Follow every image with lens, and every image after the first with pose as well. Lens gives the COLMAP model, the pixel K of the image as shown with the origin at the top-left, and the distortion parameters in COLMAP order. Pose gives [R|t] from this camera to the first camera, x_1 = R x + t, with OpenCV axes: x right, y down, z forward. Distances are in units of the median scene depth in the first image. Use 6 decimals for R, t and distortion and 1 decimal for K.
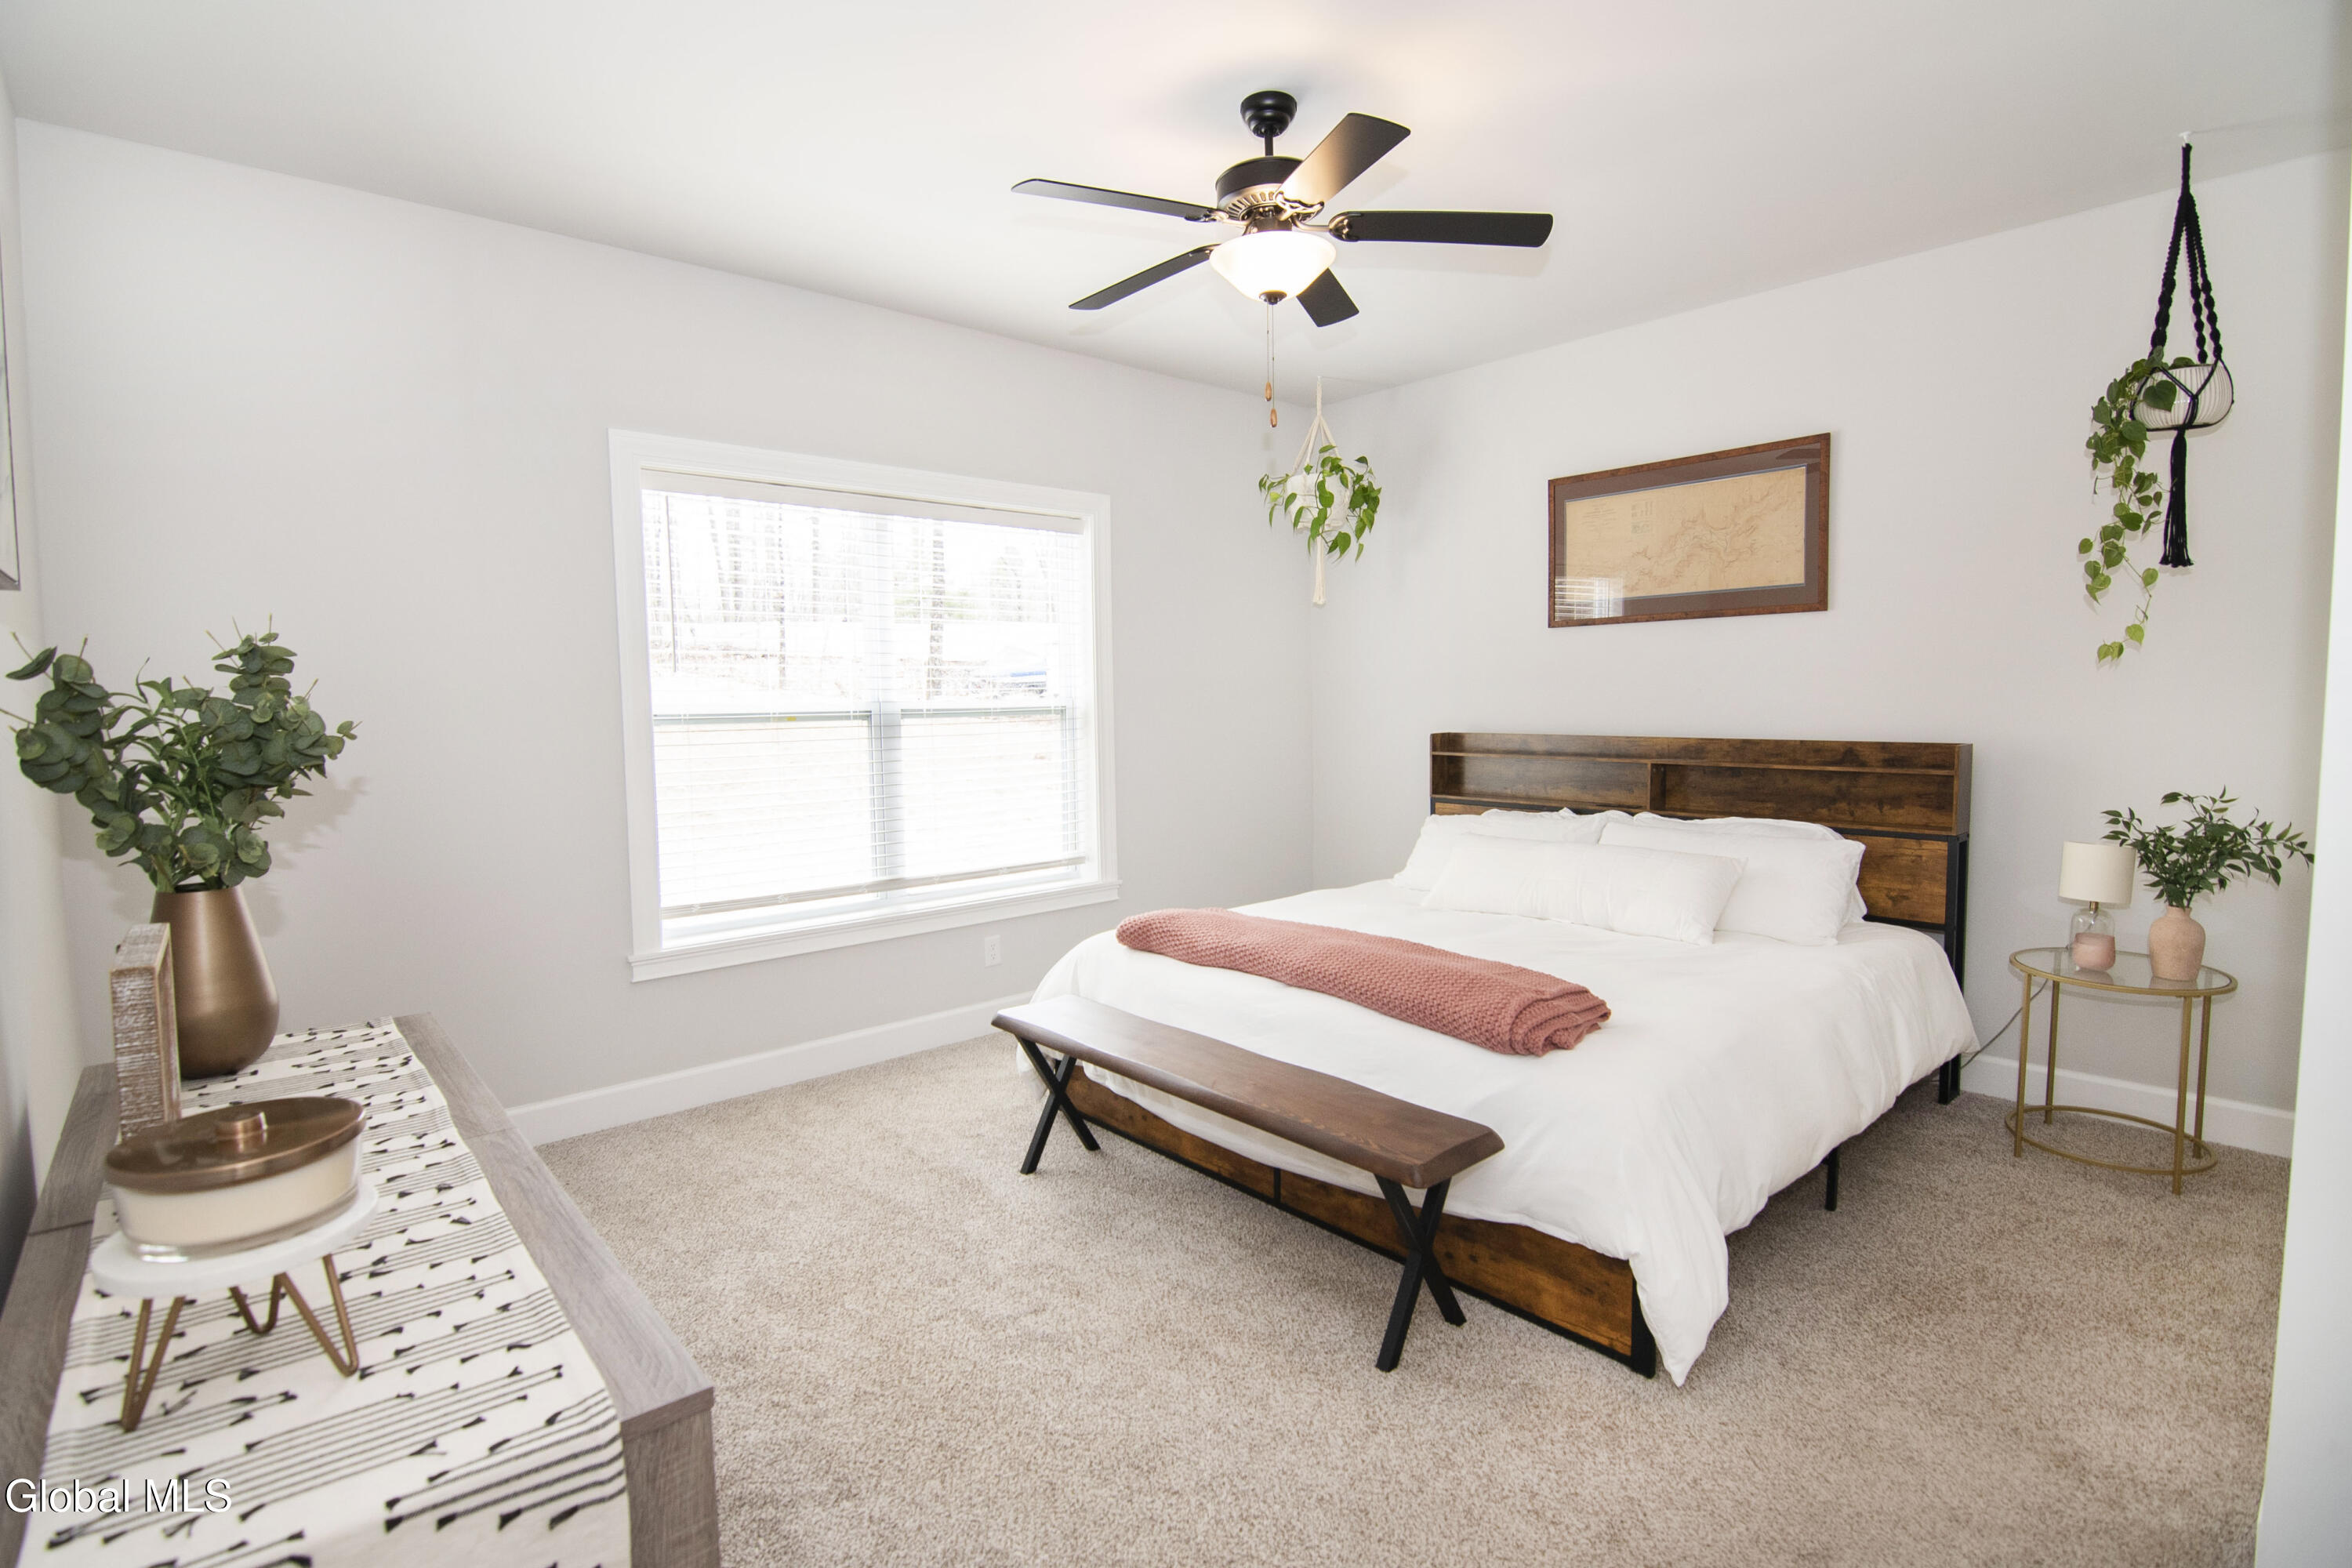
lens RADIAL K [[1126.0, 0, 1176.0], [0, 1126.0, 784.0], [0, 0, 1]] dist [0.001712, -0.000359]
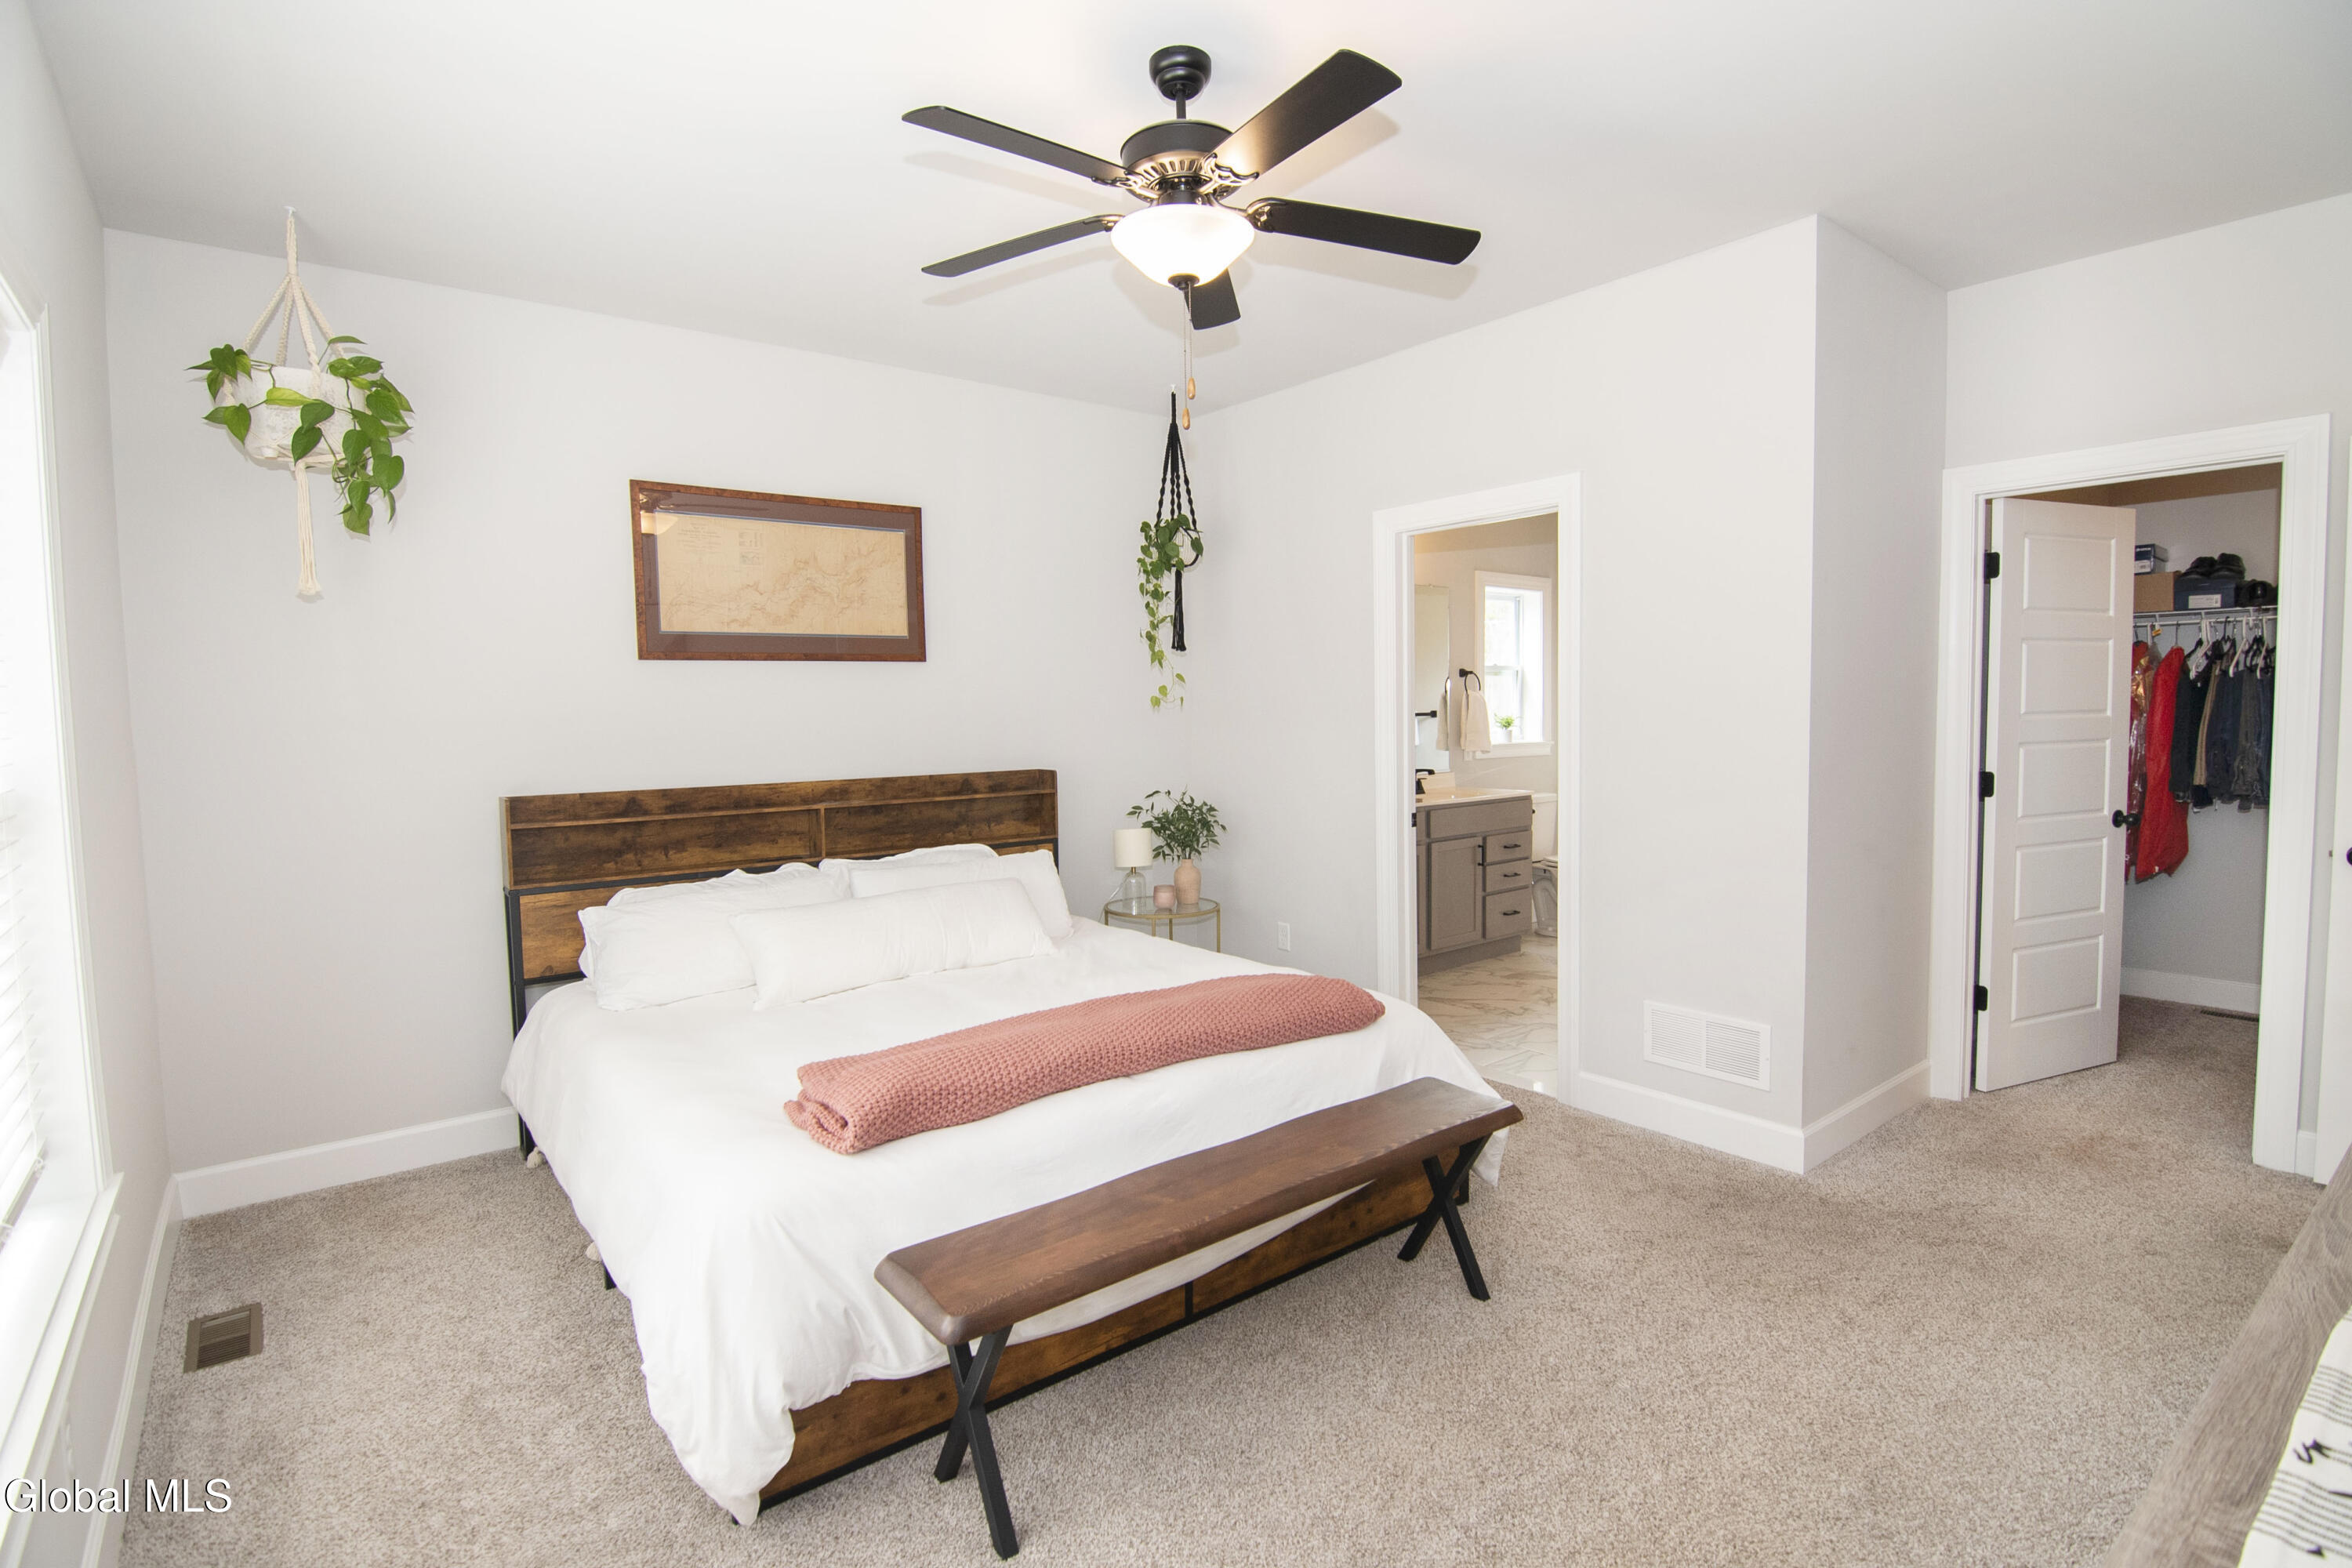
lens RADIAL K [[1126.0, 0, 1176.0], [0, 1126.0, 784.0], [0, 0, 1]] dist [0.001712, -0.000359]
pose [[0.070256, -0.045709, 0.996481, -0.525470], [0.107595, 0.993469, 0.037985, -0.044151], [-0.991709, 0.104547, 0.074715, 0.643565]]
